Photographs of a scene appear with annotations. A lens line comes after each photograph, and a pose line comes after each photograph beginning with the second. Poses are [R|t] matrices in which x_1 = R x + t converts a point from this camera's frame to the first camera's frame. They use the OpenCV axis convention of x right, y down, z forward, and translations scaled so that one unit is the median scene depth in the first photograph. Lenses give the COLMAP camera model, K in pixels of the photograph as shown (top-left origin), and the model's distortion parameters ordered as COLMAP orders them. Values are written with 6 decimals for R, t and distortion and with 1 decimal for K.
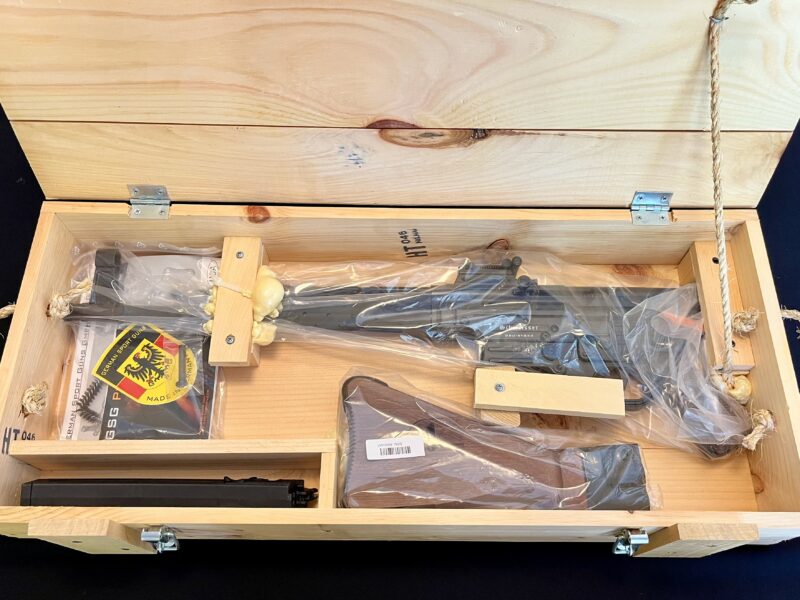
lens RADIAL K [[707.0, 0, 400.0], [0, 707.0, 300.0], [0, 0, 1]] dist [0.041231, -0.057357]
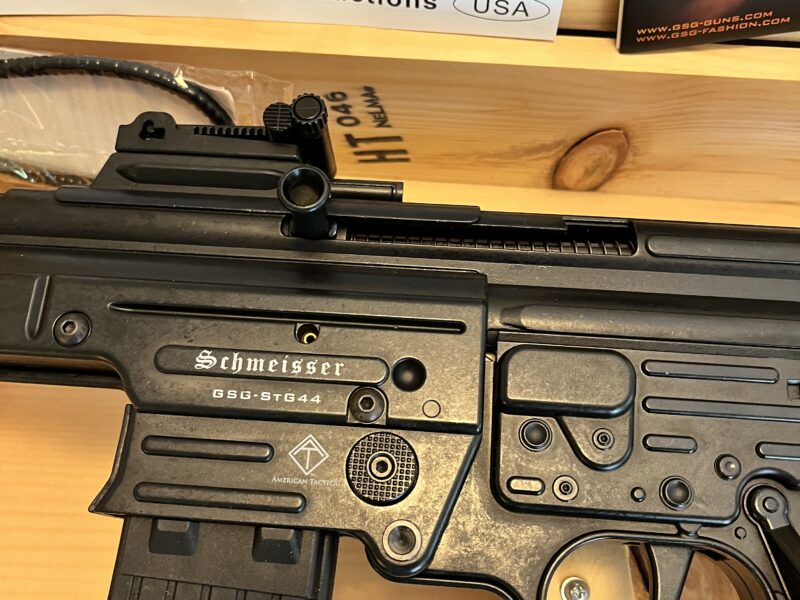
lens RADIAL K [[707.0, 0, 400.0], [0, 707.0, 300.0], [0, 0, 1]] dist [0.041231, -0.057357]
pose [[0.996634, 0.063407, -0.051967, 0.072776], [-0.055519, 0.988415, 0.141254, -0.052980], [0.060321, -0.137893, 0.988608, 0.752376]]
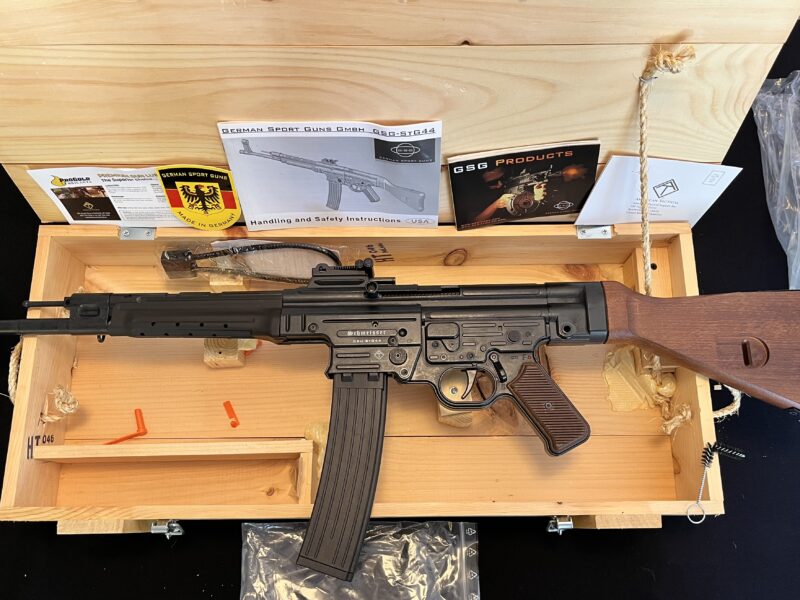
lens RADIAL K [[707.0, 0, 400.0], [0, 707.0, 300.0], [0, 0, 1]] dist [0.041231, -0.057357]
pose [[0.999850, -0.016783, -0.004202, 0.064373], [0.017248, 0.985918, 0.166340, -0.230008], [0.001351, -0.166387, 0.986060, -0.112895]]
